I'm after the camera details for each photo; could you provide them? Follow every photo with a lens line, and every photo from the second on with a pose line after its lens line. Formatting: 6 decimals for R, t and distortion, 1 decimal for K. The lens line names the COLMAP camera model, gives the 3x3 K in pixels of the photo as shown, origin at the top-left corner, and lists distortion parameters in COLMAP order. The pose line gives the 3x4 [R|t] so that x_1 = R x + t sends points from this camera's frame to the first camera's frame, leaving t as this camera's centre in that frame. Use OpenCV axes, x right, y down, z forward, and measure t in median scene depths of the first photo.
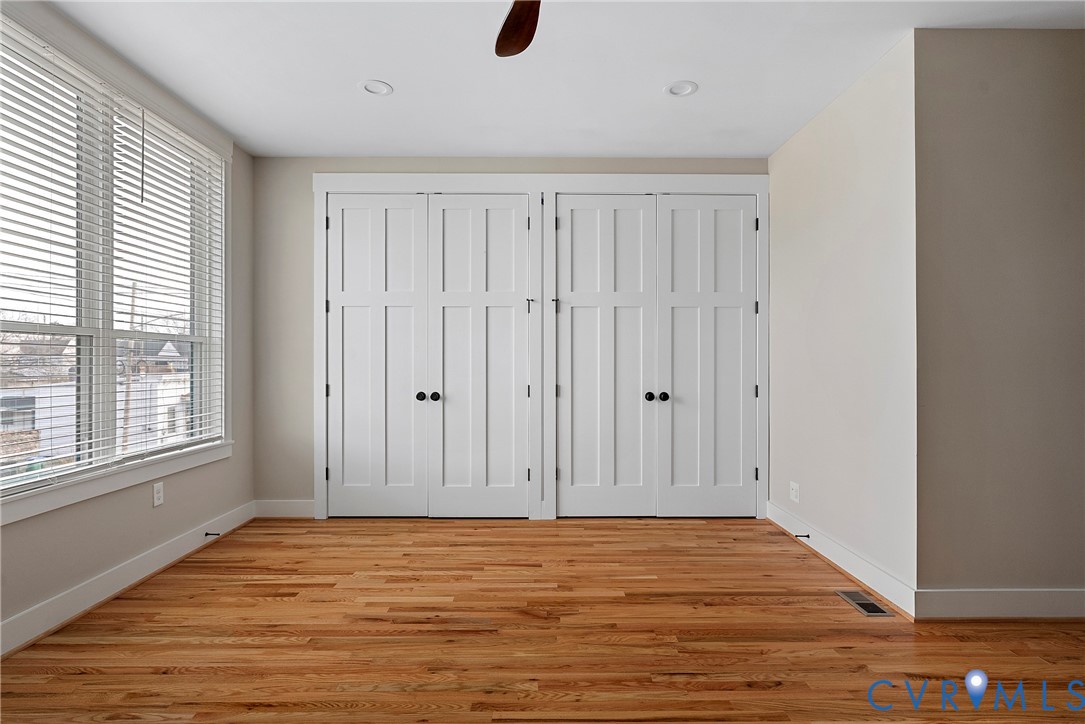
lens RADIAL K [[548.4, 0, 548.9], [0, 548.4, 361.1], [0, 0, 1]] dist [-0.011502, 0.000462]
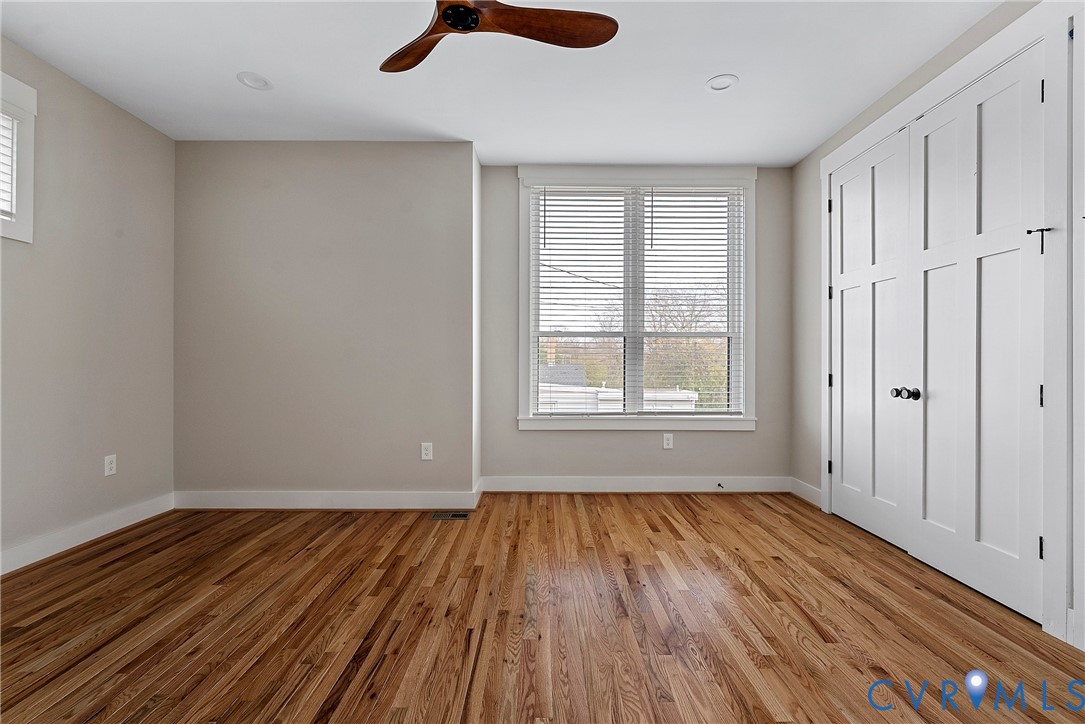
lens RADIAL K [[494.8, 0, 542.4], [0, 494.8, 358.5], [0, 0, 1]] dist [-0.005971, 0.002755]
pose [[-0.018258, -0.006214, -0.999814, 0.631689], [-0.002090, 0.999979, -0.006177, 0.029301], [0.999831, 0.001976, -0.018270, 0.685957]]
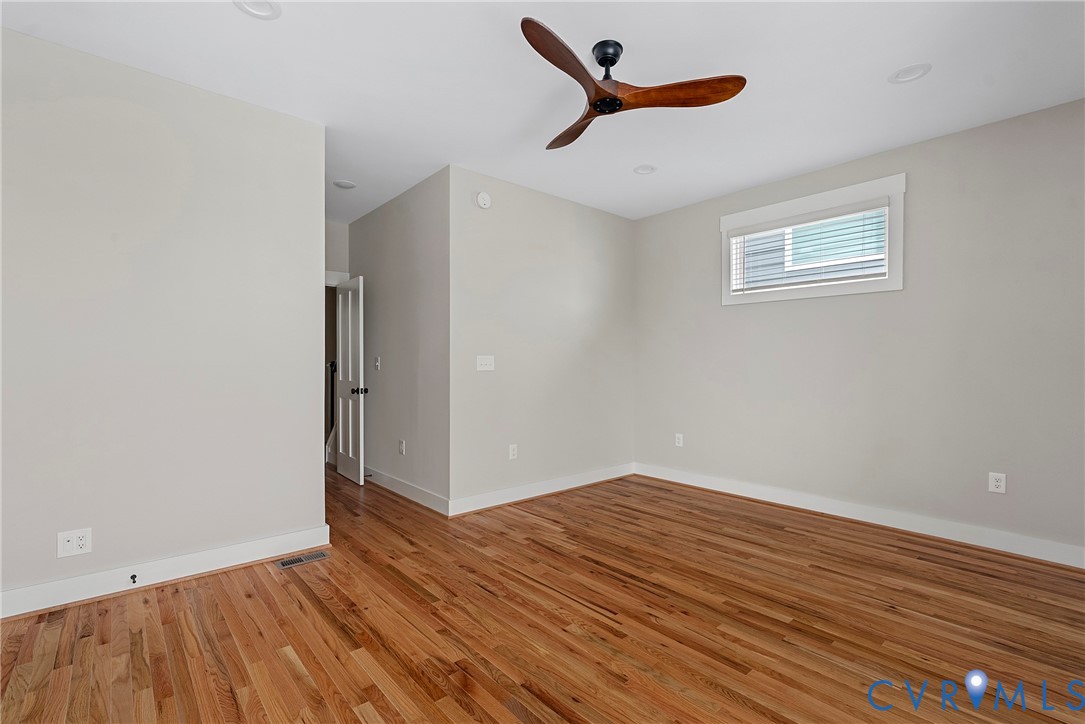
lens RADIAL K [[494.8, 0, 540.9], [0, 494.8, 361.8], [0, 0, 1]] dist [-0.005971, 0.002755]
pose [[-0.643202, -0.001515, 0.765695, -0.550073], [-0.004095, 0.999991, -0.001461, -0.001120], [-0.765685, -0.004075, -0.643202, 1.164806]]
